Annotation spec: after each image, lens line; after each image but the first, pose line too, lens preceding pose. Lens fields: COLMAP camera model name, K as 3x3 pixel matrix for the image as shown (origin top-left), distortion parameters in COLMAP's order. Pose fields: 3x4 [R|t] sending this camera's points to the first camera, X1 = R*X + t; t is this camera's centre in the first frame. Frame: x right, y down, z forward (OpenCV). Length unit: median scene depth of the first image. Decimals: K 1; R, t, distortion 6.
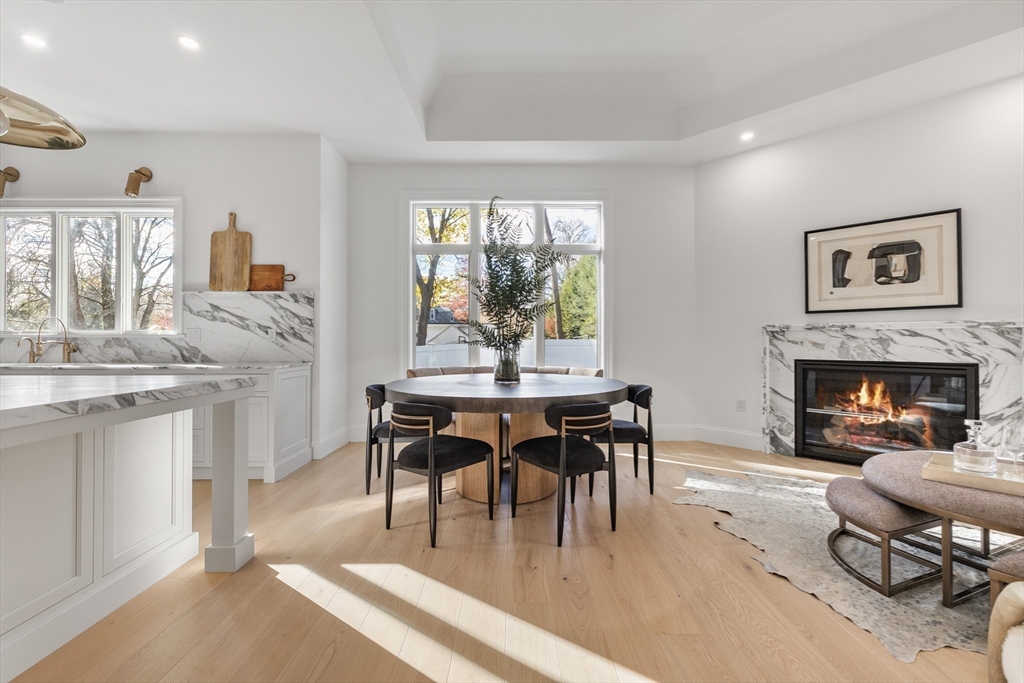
lens RADIAL K [[432.1, 0, 515.2], [0, 432.1, 338.2], [0, 0, 1]] dist [-0.000734, 0.000204]
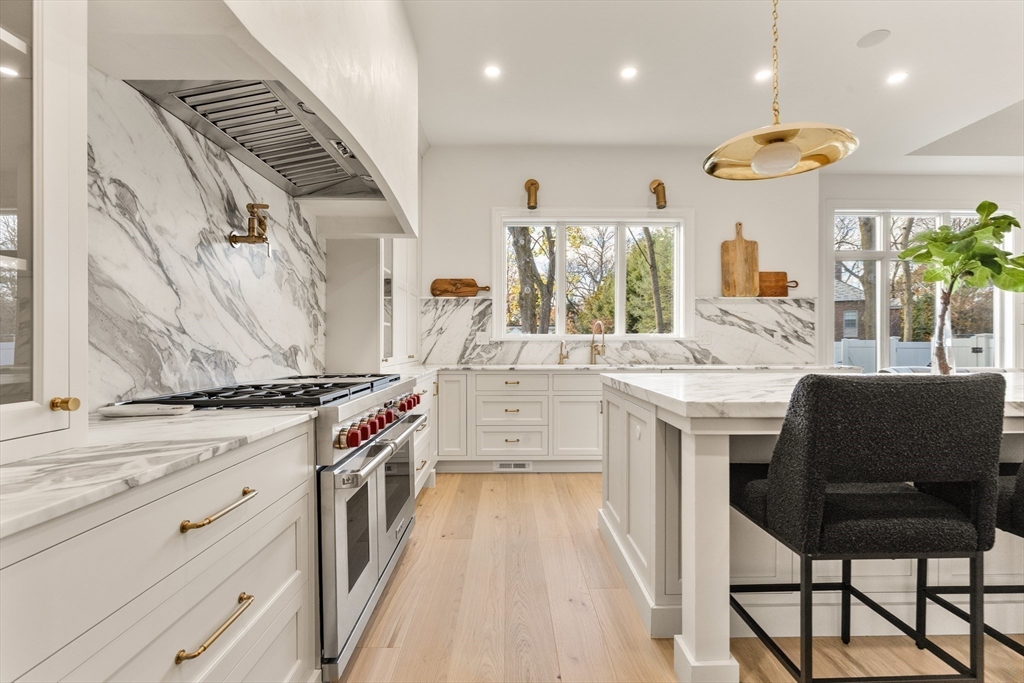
lens RADIAL K [[457.4, 0, 514.8], [0, 457.4, 345.4], [0, 0, 1]] dist [-0.001348, 0.000123]
pose [[0.999947, -0.001455, 0.010239, -1.224891], [0.001344, 0.999941, 0.010818, -0.001773], [-0.010254, -0.010804, 0.999889, -0.123517]]
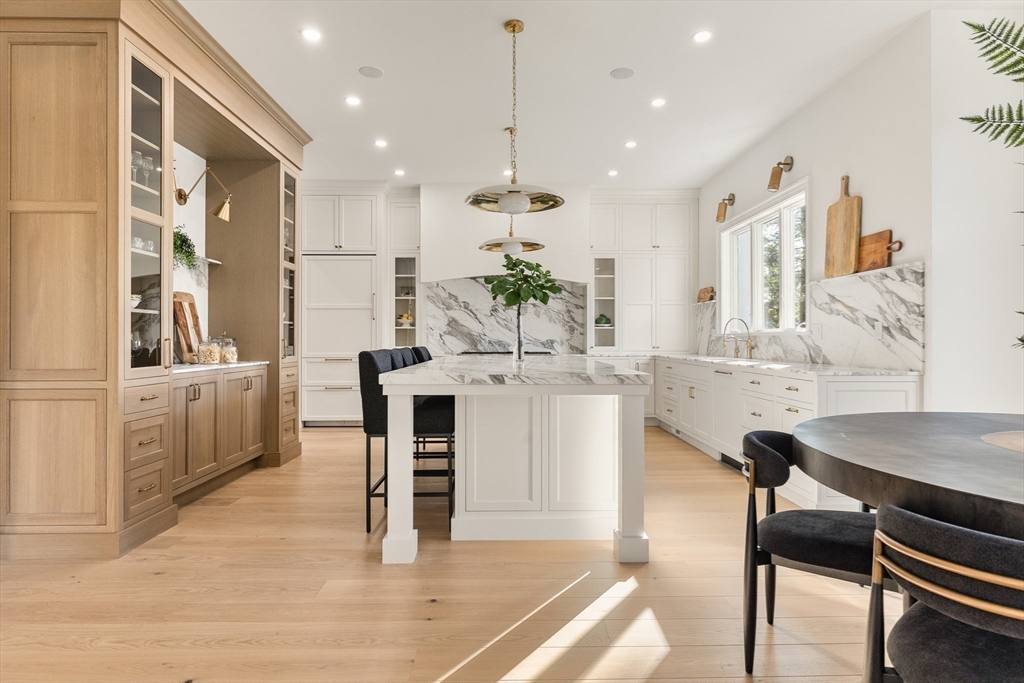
lens RADIAL K [[550.2, 0, 514.6], [0, 550.2, 337.8], [0, 0, 1]] dist [0.002354, -0.003891]
pose [[0.010358, -0.003082, -0.999942, 0.346215], [0.005777, 0.999979, -0.003022, 0.004351], [0.999930, -0.005745, 0.010375, 0.385673]]
